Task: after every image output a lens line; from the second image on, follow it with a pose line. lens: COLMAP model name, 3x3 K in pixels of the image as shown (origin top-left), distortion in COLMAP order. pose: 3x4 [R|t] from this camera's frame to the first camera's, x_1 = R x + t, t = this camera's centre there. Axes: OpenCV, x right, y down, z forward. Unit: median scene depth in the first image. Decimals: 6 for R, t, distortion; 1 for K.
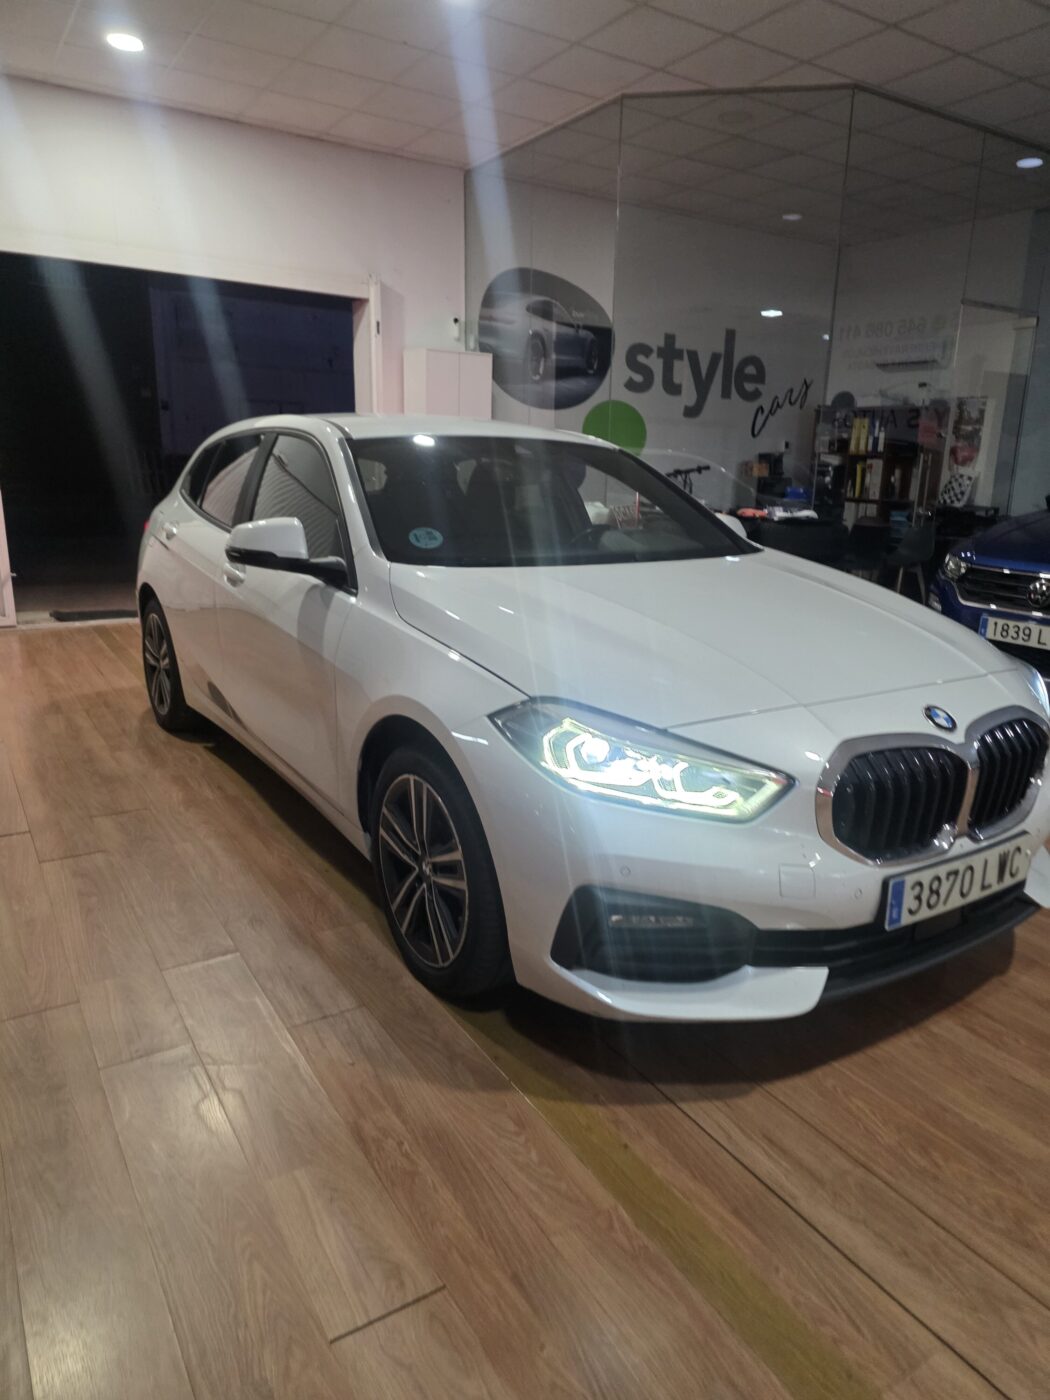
lens RADIAL K [[959.0, 0, 525.0], [0, 959.0, 700.0], [0, 0, 1]] dist [0.024832, -0.001007]
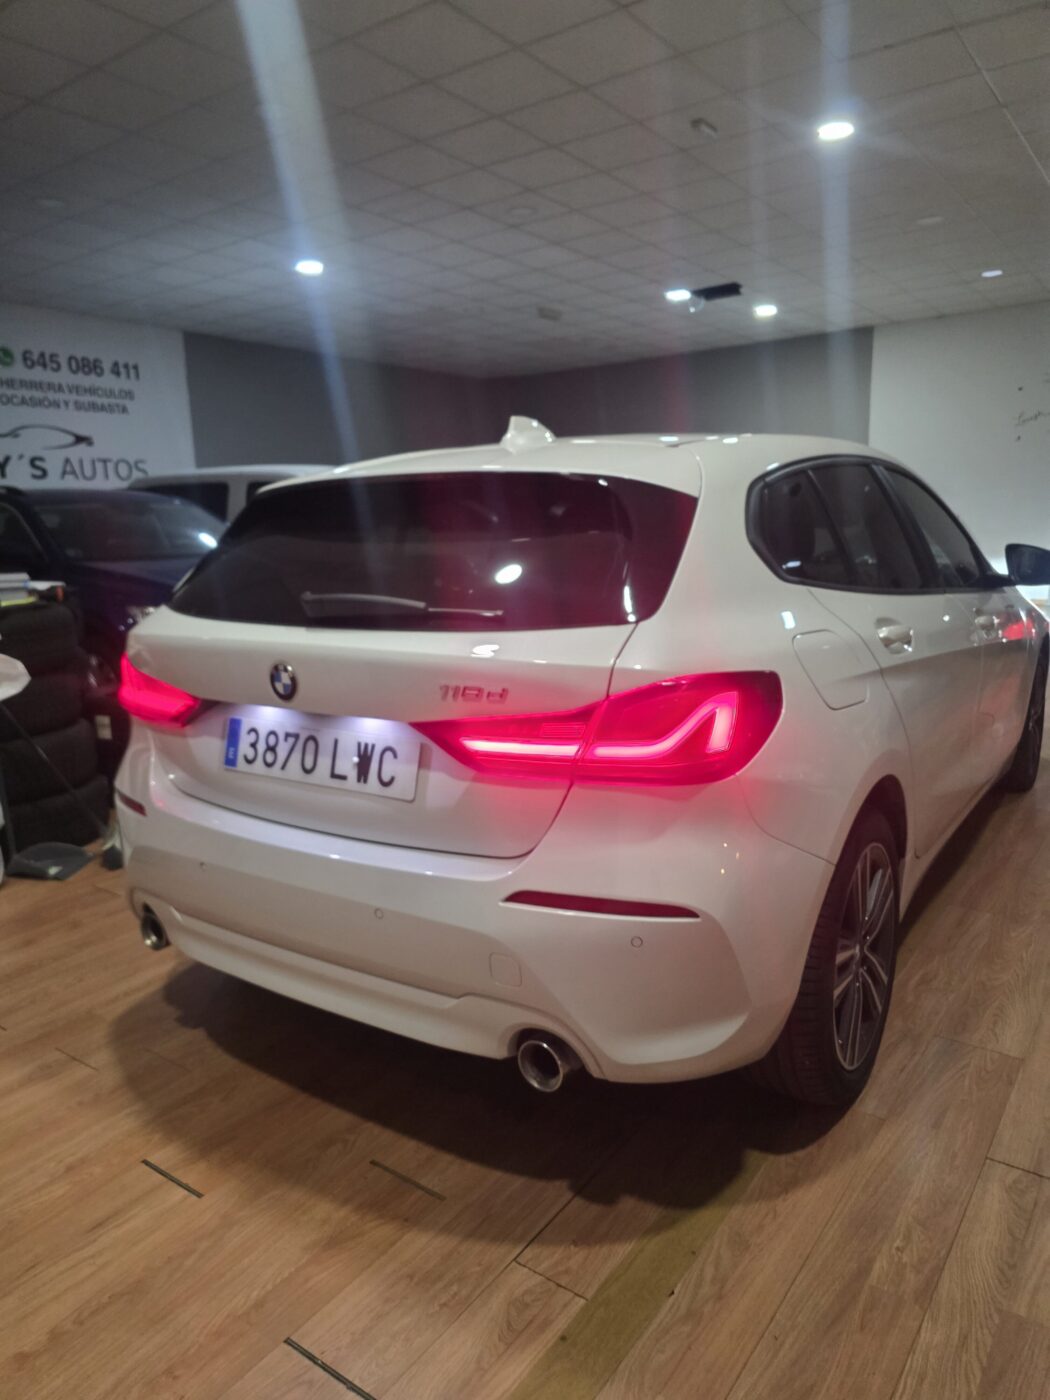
lens RADIAL K [[941.6, 0, 525.0], [0, 941.6, 700.0], [0, 0, 1]] dist [-0.000795, -0.000645]
pose [[-0.374018, -0.190338, 0.907680, -1.511611], [0.247635, 0.922682, 0.295524, -0.699537], [-0.893749, 0.335305, -0.297965, 2.649315]]
